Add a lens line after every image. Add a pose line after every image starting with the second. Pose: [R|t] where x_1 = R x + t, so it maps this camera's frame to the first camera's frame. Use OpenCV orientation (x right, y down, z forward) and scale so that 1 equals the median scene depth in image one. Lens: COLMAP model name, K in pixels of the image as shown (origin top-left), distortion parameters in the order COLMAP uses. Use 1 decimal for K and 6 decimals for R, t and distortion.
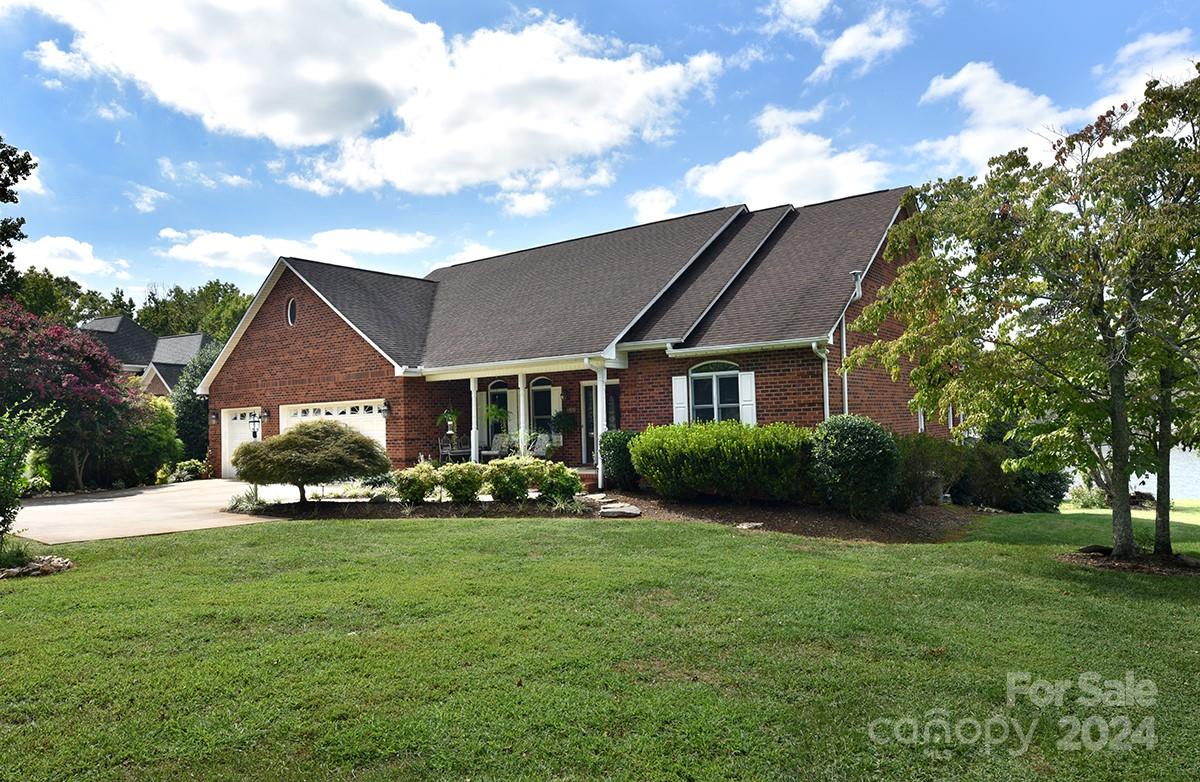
lens RADIAL K [[787.6, 0, 600.0], [0, 787.6, 391.0], [0, 0, 1]] dist [-0.055060, -0.000328]
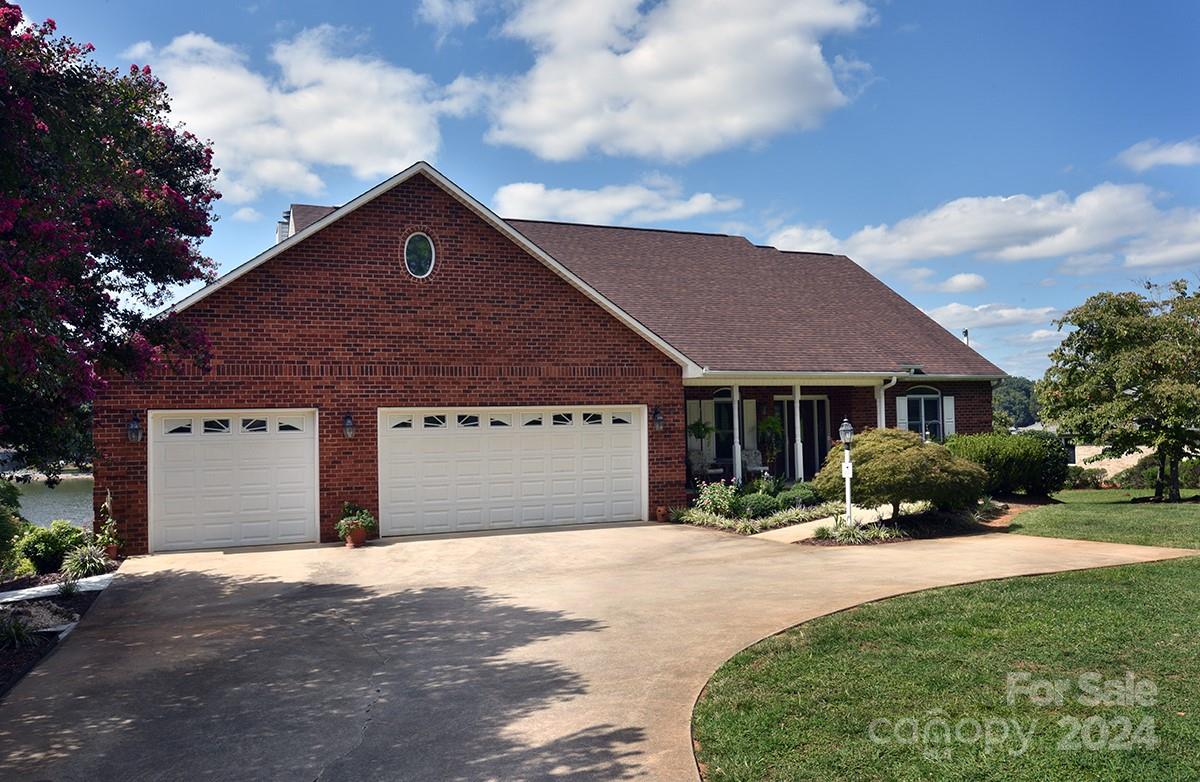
lens RADIAL K [[905.5, 0, 695.3], [0, 905.5, 391.4], [0, 0, 1]] dist [0.001297, 0.004808]
pose [[0.437724, 0.053358, 0.897525, -1.251625], [-0.020600, 0.998571, -0.049319, 0.046979], [-0.898873, 0.003099, 0.438198, 0.676792]]
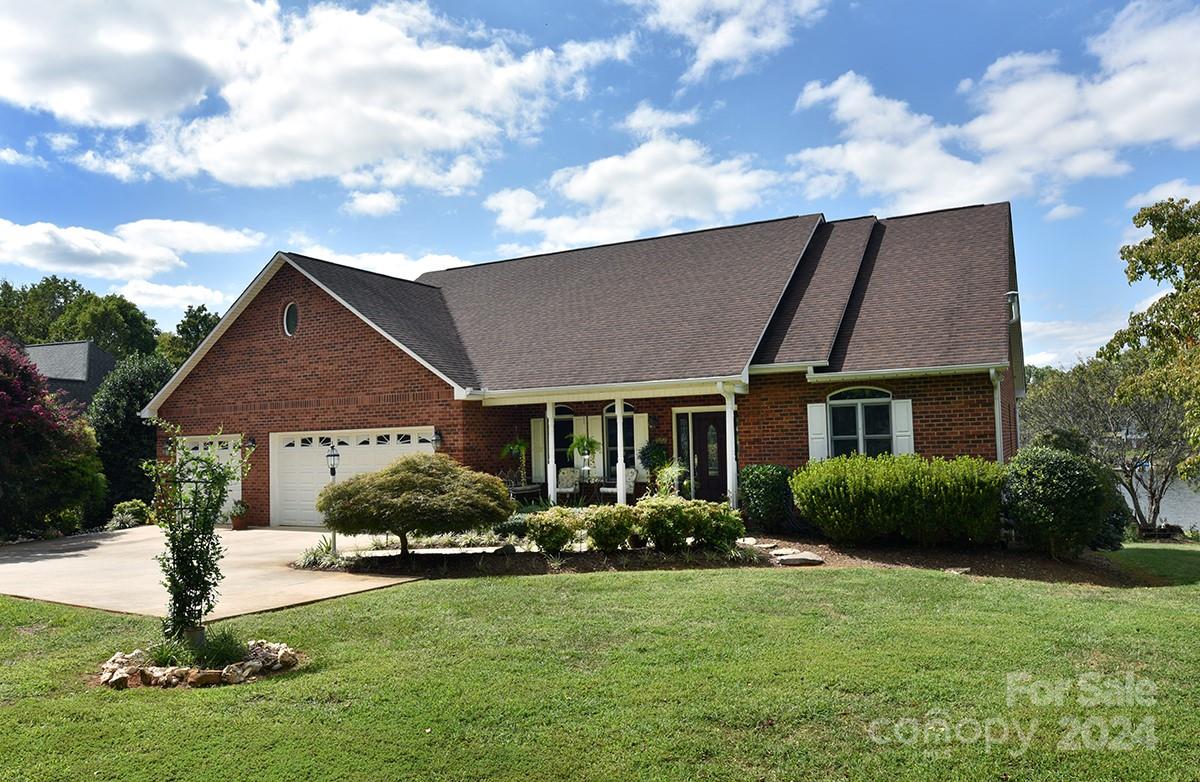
lens RADIAL K [[879.3, 0, 600.0], [0, 879.3, 391.0], [0, 0, 1]] dist [-0.057154, 0.002824]
pose [[0.986874, 0.011348, 0.161096, -0.298344], [-0.007048, 0.999604, -0.027237, -0.004221], [-0.161341, 0.025744, 0.986563, 0.060980]]
